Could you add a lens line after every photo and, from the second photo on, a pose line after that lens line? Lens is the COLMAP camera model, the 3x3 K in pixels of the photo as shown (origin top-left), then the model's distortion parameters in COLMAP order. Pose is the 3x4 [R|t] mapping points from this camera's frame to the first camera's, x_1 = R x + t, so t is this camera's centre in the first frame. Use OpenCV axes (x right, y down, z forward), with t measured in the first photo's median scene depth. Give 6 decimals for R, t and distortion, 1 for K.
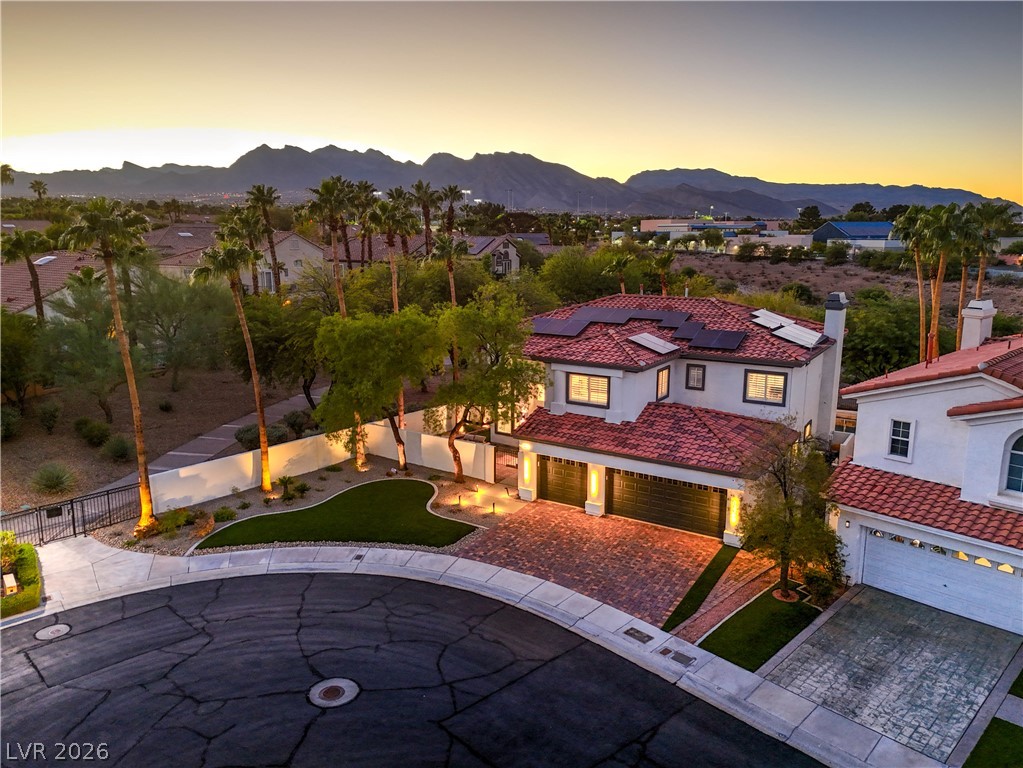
lens RADIAL K [[750.2, 0, 511.5], [0, 750.2, 384.0], [0, 0, 1]] dist [0.088765, -0.090500]
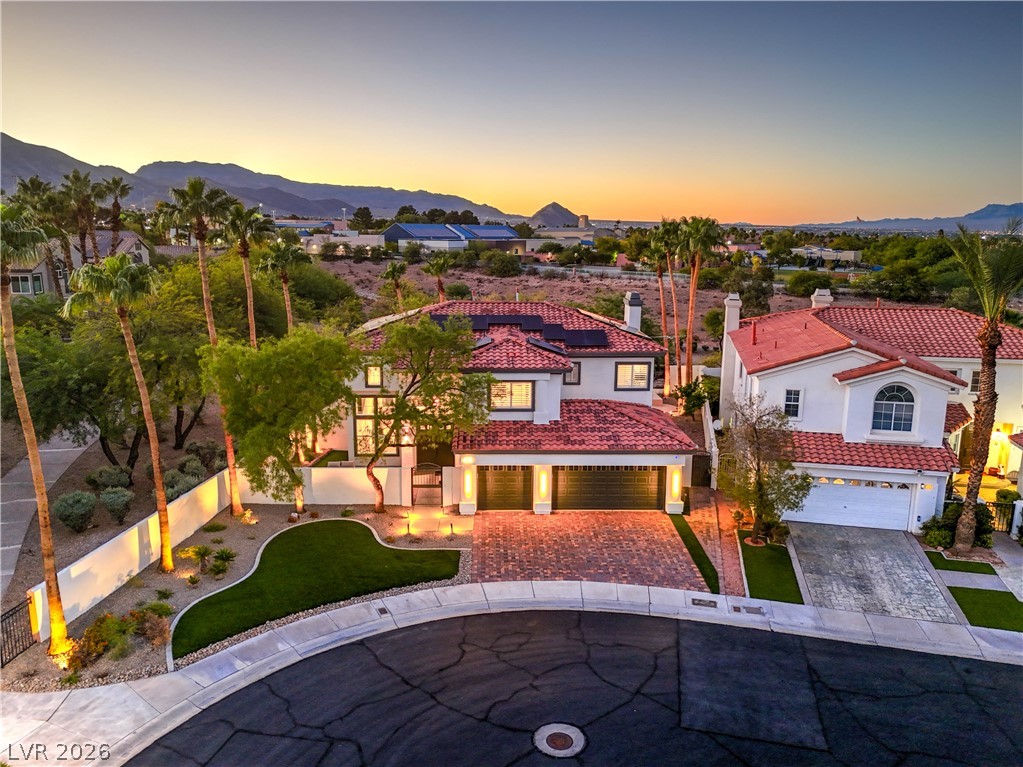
lens RADIAL K [[750.2, 0, 511.5], [0, 750.2, 383.5], [0, 0, 1]] dist [0.088765, -0.090500]
pose [[0.831795, -0.107232, 0.544627, -0.468652], [0.106075, 0.993788, 0.033663, -0.044570], [-0.544854, 0.029770, 0.838002, 0.143675]]
